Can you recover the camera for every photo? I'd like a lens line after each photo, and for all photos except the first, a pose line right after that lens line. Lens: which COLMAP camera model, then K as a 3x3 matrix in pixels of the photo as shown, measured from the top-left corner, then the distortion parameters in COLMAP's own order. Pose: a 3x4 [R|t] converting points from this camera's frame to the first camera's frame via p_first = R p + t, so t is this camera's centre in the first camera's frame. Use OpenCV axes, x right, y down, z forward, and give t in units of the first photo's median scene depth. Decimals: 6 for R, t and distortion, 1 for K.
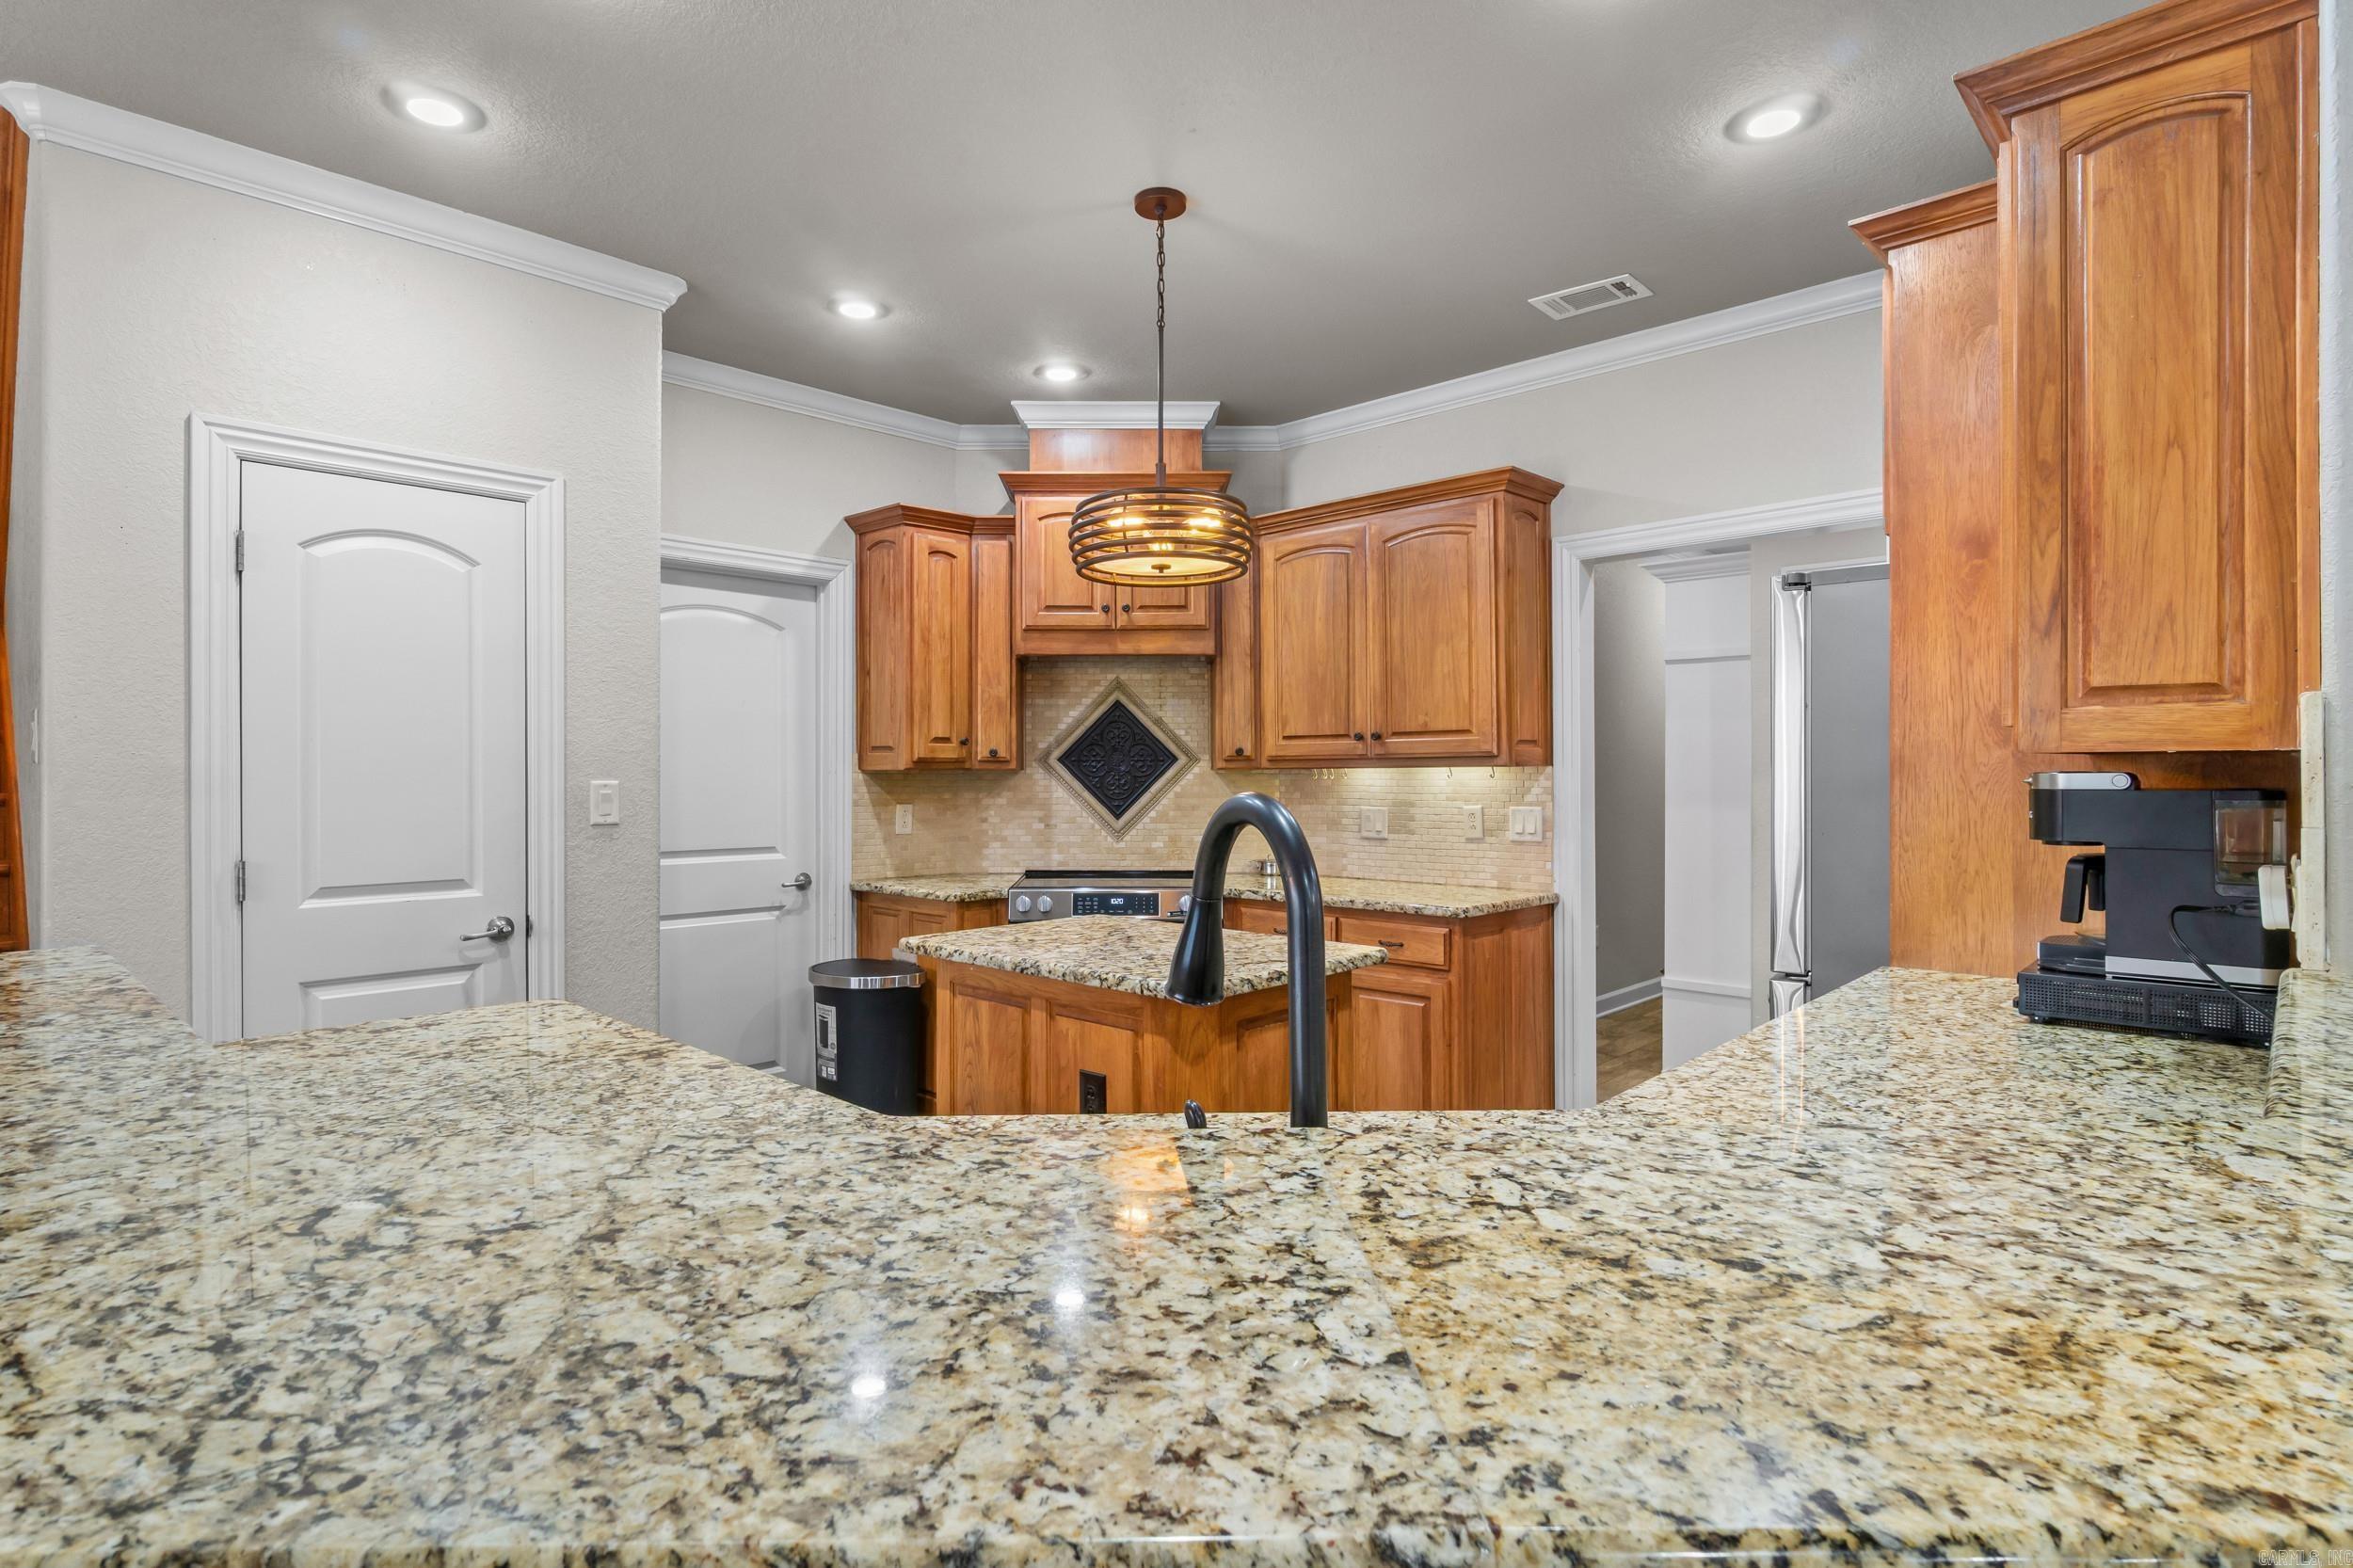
lens RADIAL K [[1217.4, 0, 1167.1], [0, 1217.4, 782.0], [0, 0, 1]] dist [0.003318, 0.000226]
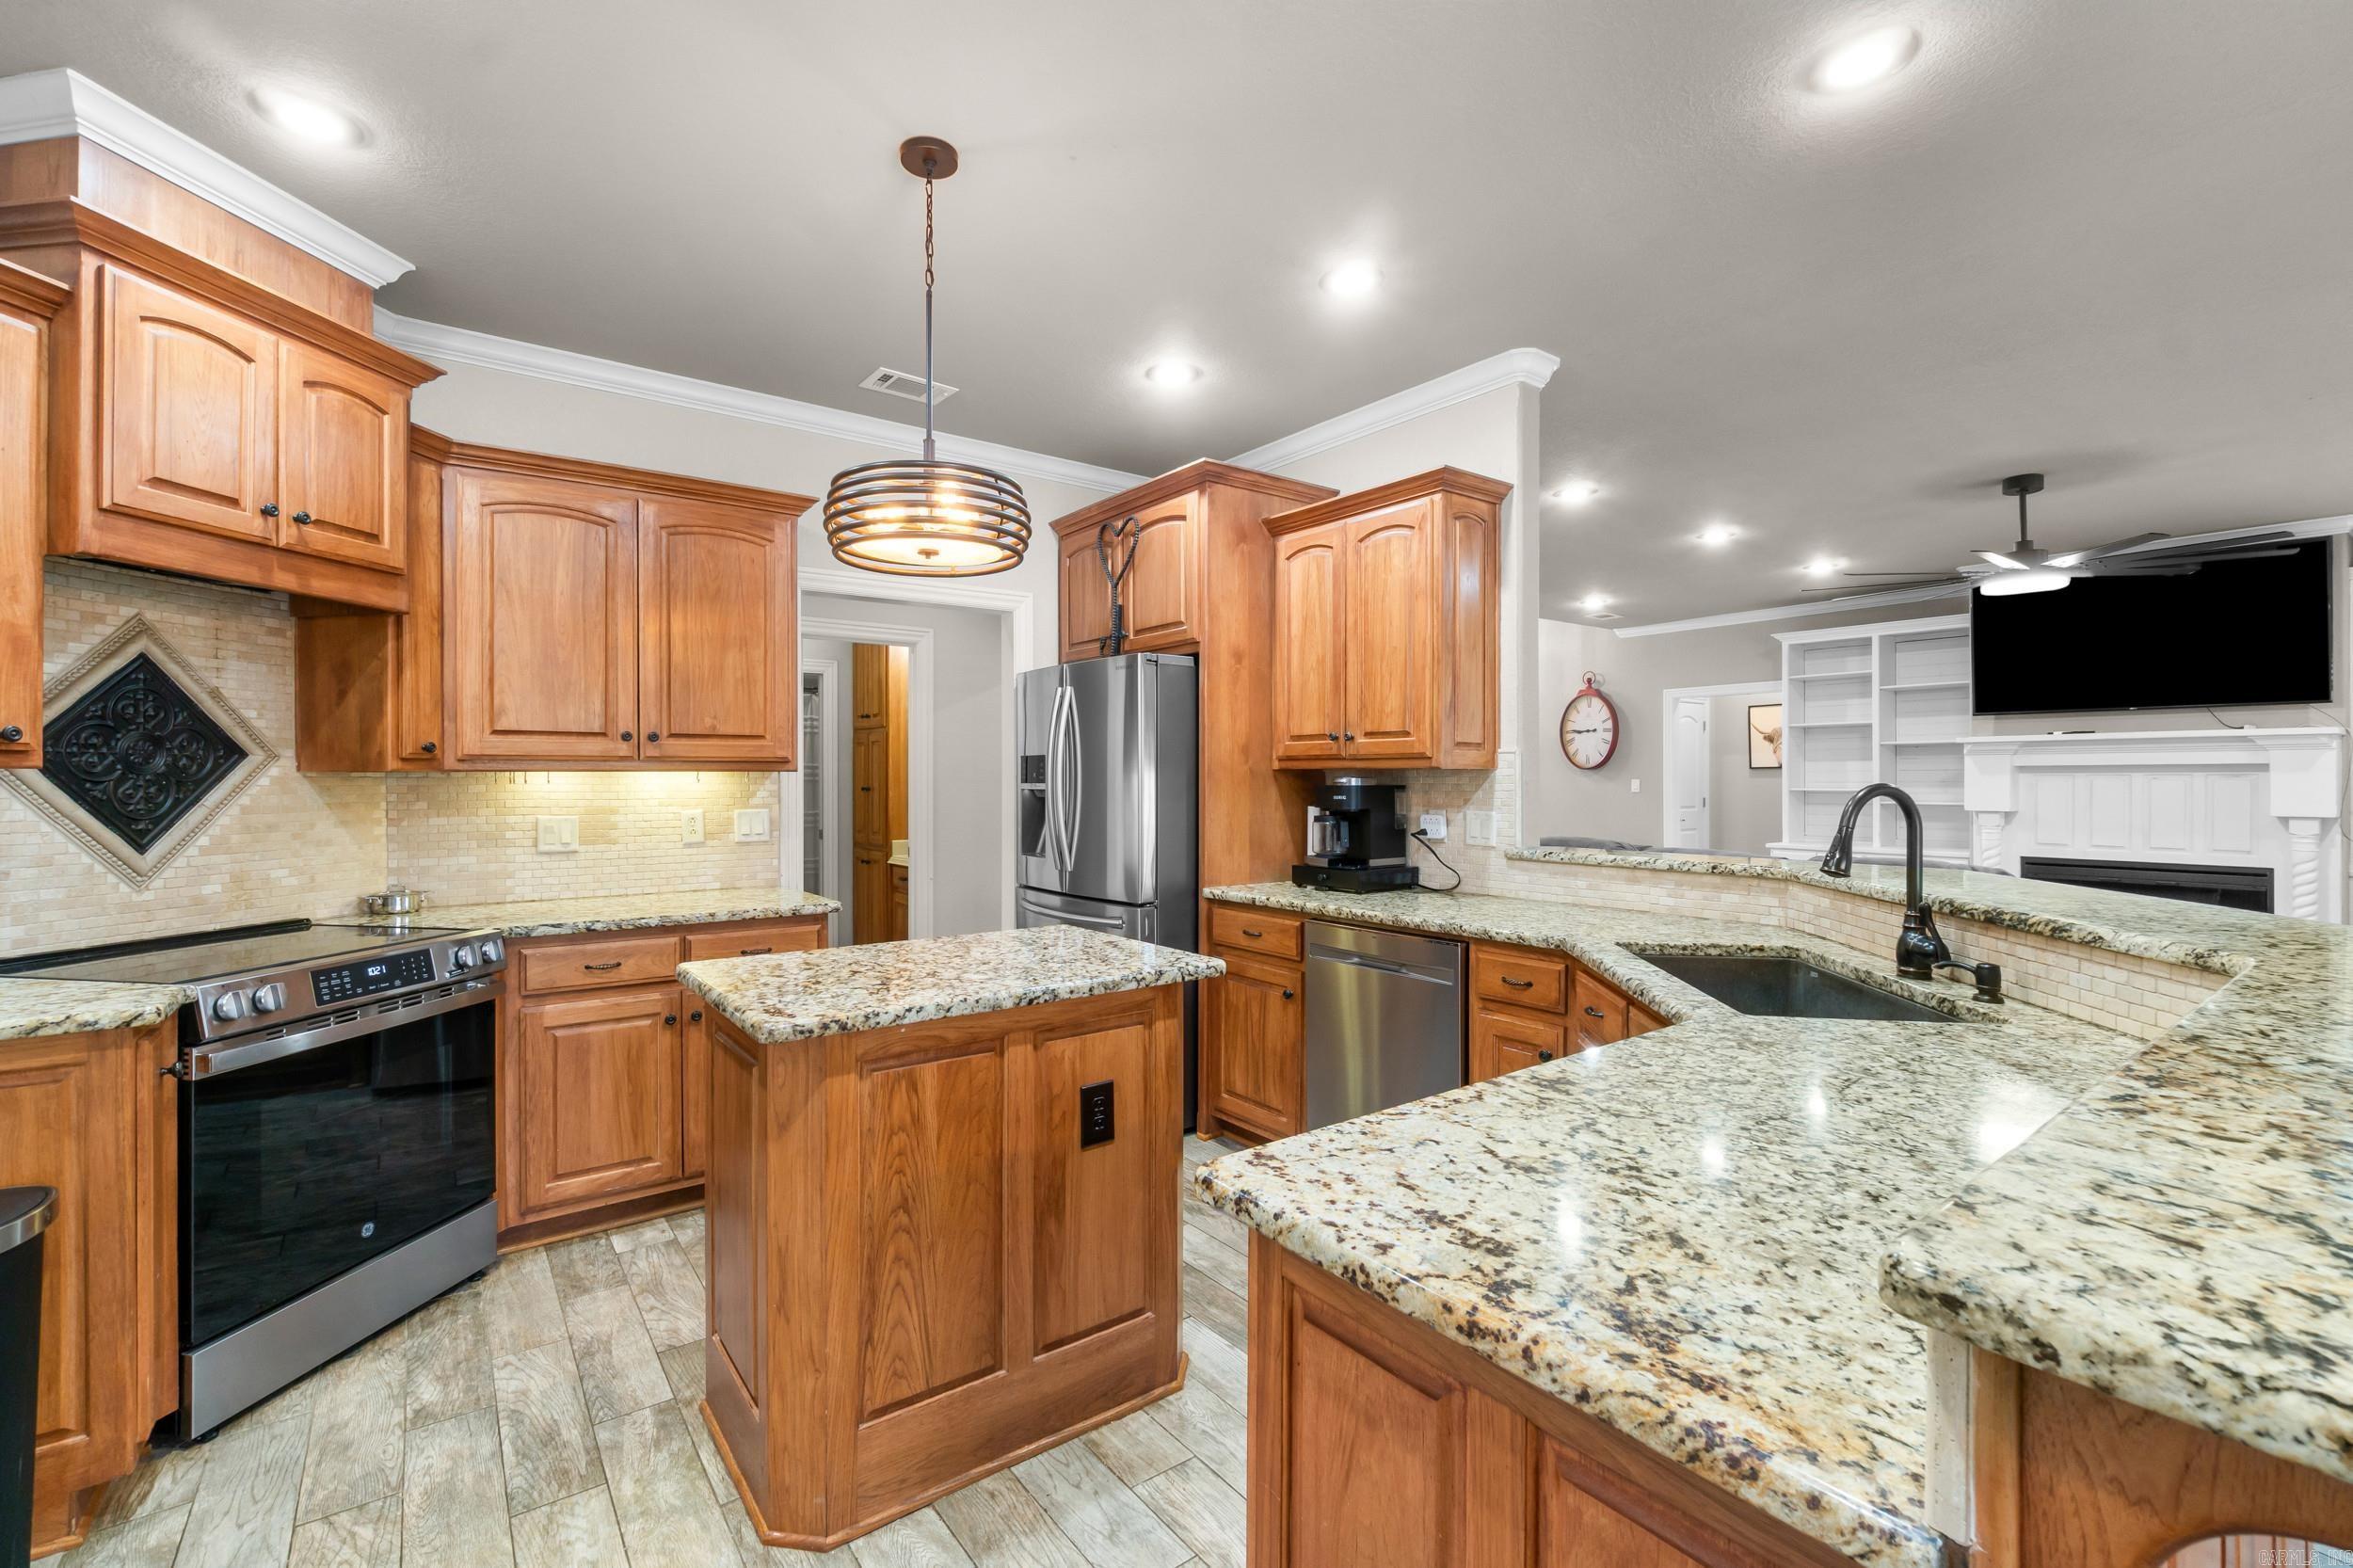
lens RADIAL K [[1013.2, 0, 1161.5], [0, 1013.2, 774.3], [0, 0, 1]] dist [-0.004242, -0.000211]
pose [[0.157787, 0.006325, 0.987453, -0.484681], [0.006269, 0.999953, -0.007407, -0.001176], [-0.987453, 0.007359, 0.157740, 0.466185]]
